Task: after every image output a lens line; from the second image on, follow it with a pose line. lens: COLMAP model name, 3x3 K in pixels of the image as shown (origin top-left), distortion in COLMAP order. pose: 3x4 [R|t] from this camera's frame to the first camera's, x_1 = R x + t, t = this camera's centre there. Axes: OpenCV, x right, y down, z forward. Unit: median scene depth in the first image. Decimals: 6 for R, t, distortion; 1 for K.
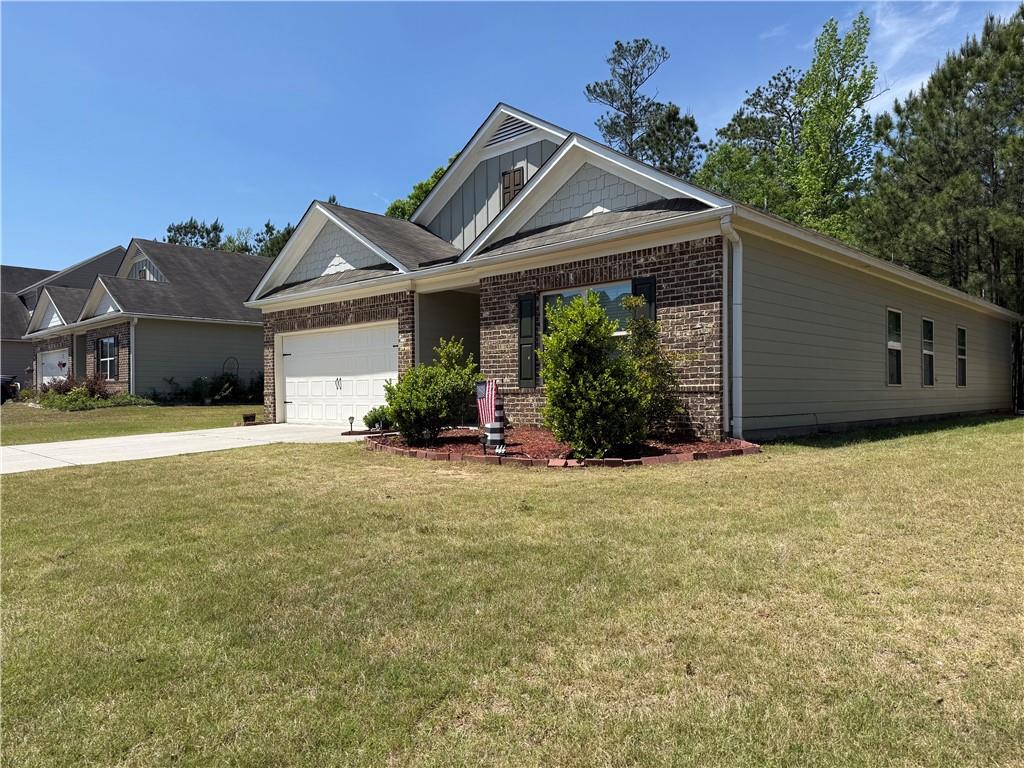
lens RADIAL K [[701.4, 0, 519.6], [0, 701.4, 392.0], [0, 0, 1]] dist [0.134945, -0.168498]
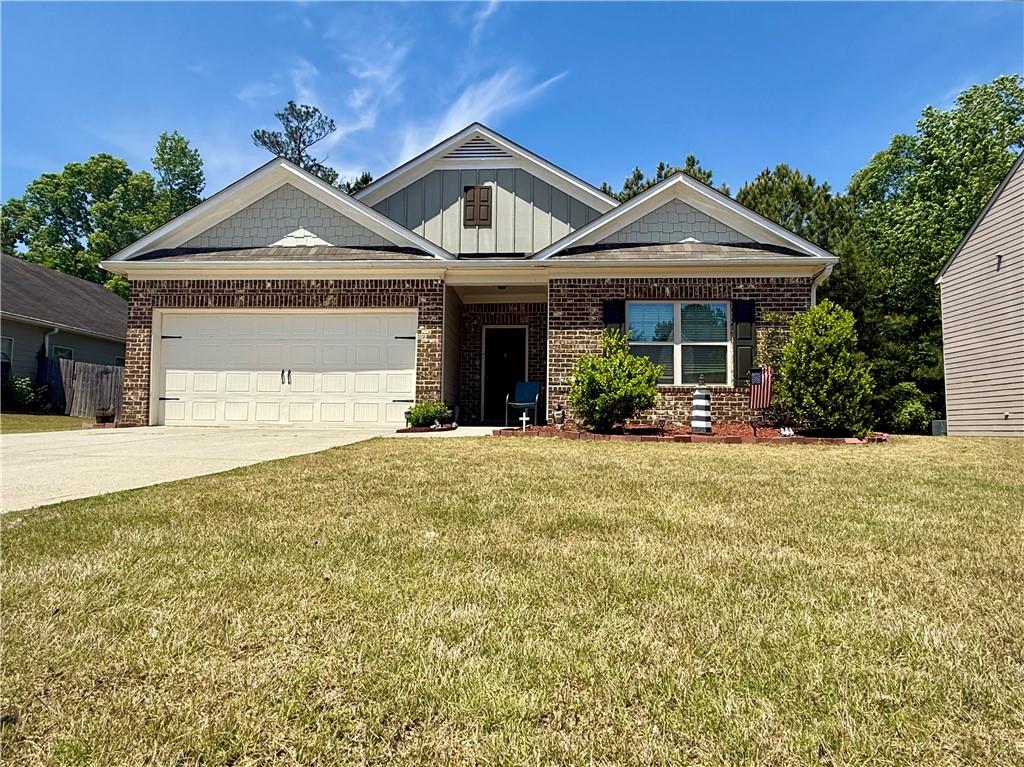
lens RADIAL K [[587.9, 0, 512.0], [0, 587.9, 383.5], [0, 0, 1]] dist [-0.002471, -0.000124]
pose [[0.763813, 0.063235, 0.642332, -0.563809], [-0.017226, 0.996832, -0.077651, 0.050761], [-0.645207, 0.048246, 0.762483, 0.346315]]
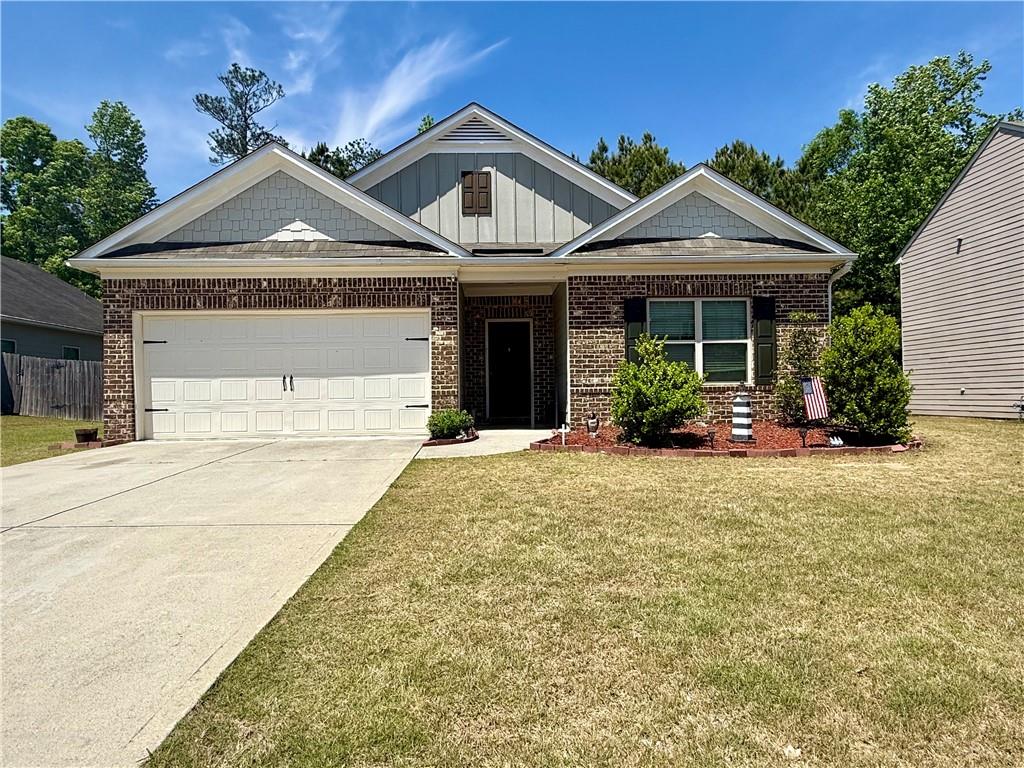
lens RADIAL K [[573.8, 0, 511.2], [0, 573.8, 385.9], [0, 0, 1]] dist [-0.002869, 0.000230]
pose [[0.701919, 0.005521, 0.712235, -0.603545], [0.008706, 0.999829, -0.016331, 0.003624], [-0.712203, 0.017664, 0.701751, 0.441046]]
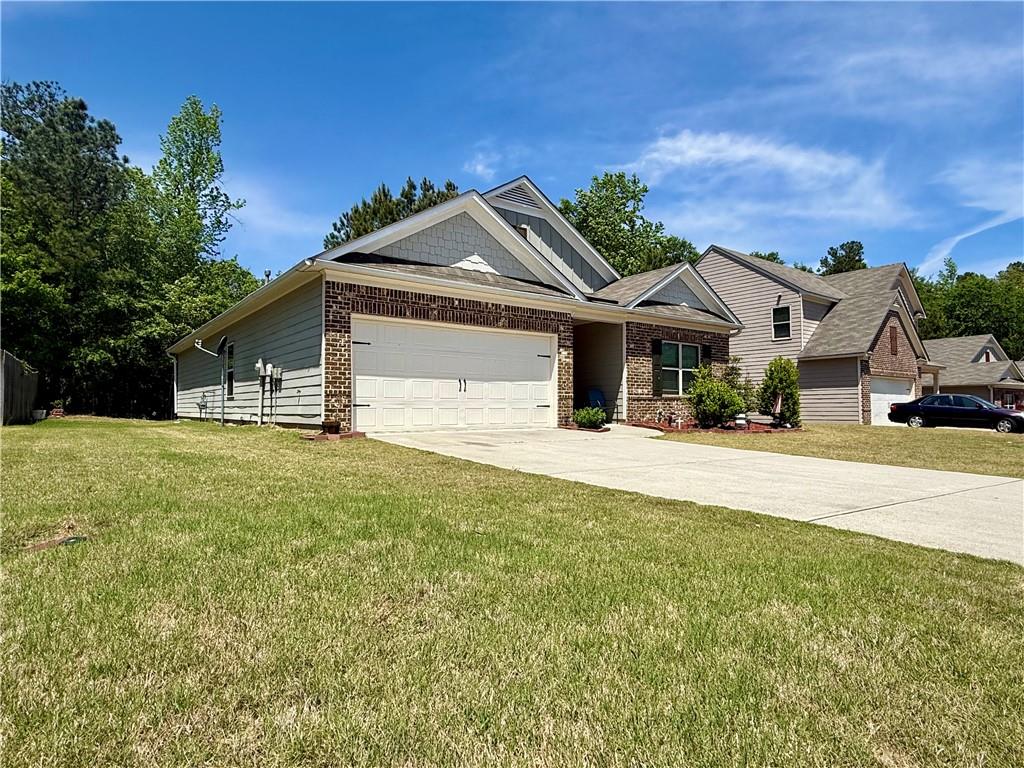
lens RADIAL K [[587.9, 0, 512.0], [0, 587.9, 384.0], [0, 0, 1]] dist [-0.002471, -0.000124]
pose [[0.162357, 0.047981, 0.985565, -1.150796], [-0.003423, 0.998838, -0.048063, 0.026523], [-0.986726, 0.004430, 0.162332, 0.920123]]
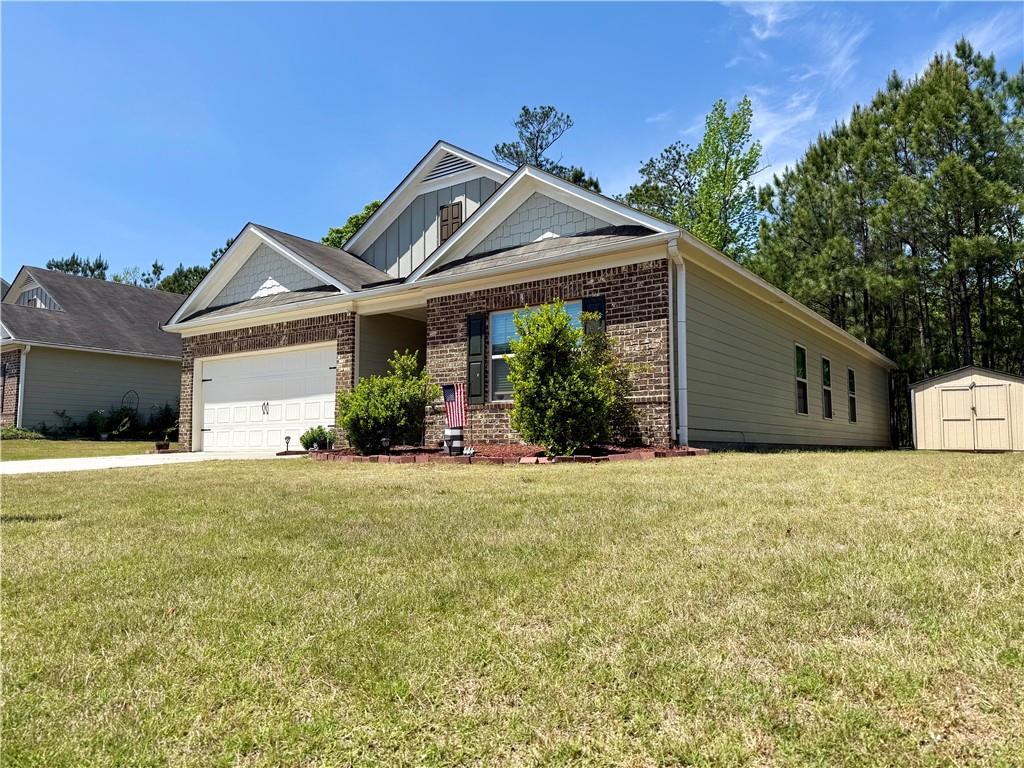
lens RADIAL K [[706.8, 0, 512.0], [0, 706.8, 384.0], [0, 0, 1]] dist [0.122725, -0.173828]
pose [[0.990508, 0.018502, 0.136207, -0.063828], [-0.006232, 0.995925, -0.089965, 0.046612], [-0.137316, 0.088263, 0.986587, -0.017798]]
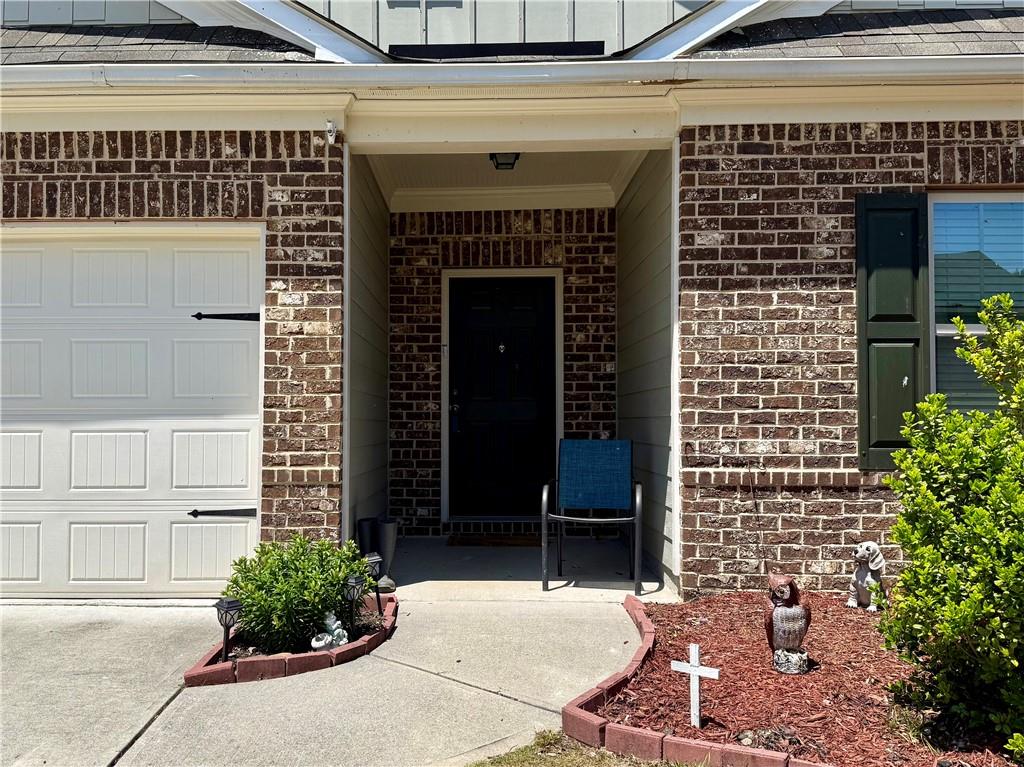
lens RADIAL K [[912.5, 0, 457.1], [0, 912.5, 386.1], [0, 0, 1]] dist [0.148003, -0.260746]
pose [[0.745696, 0.026194, 0.665771, -0.364065], [-0.005592, 0.999438, -0.033058, -0.025119], [-0.666263, 0.020928, 0.745423, 0.668843]]
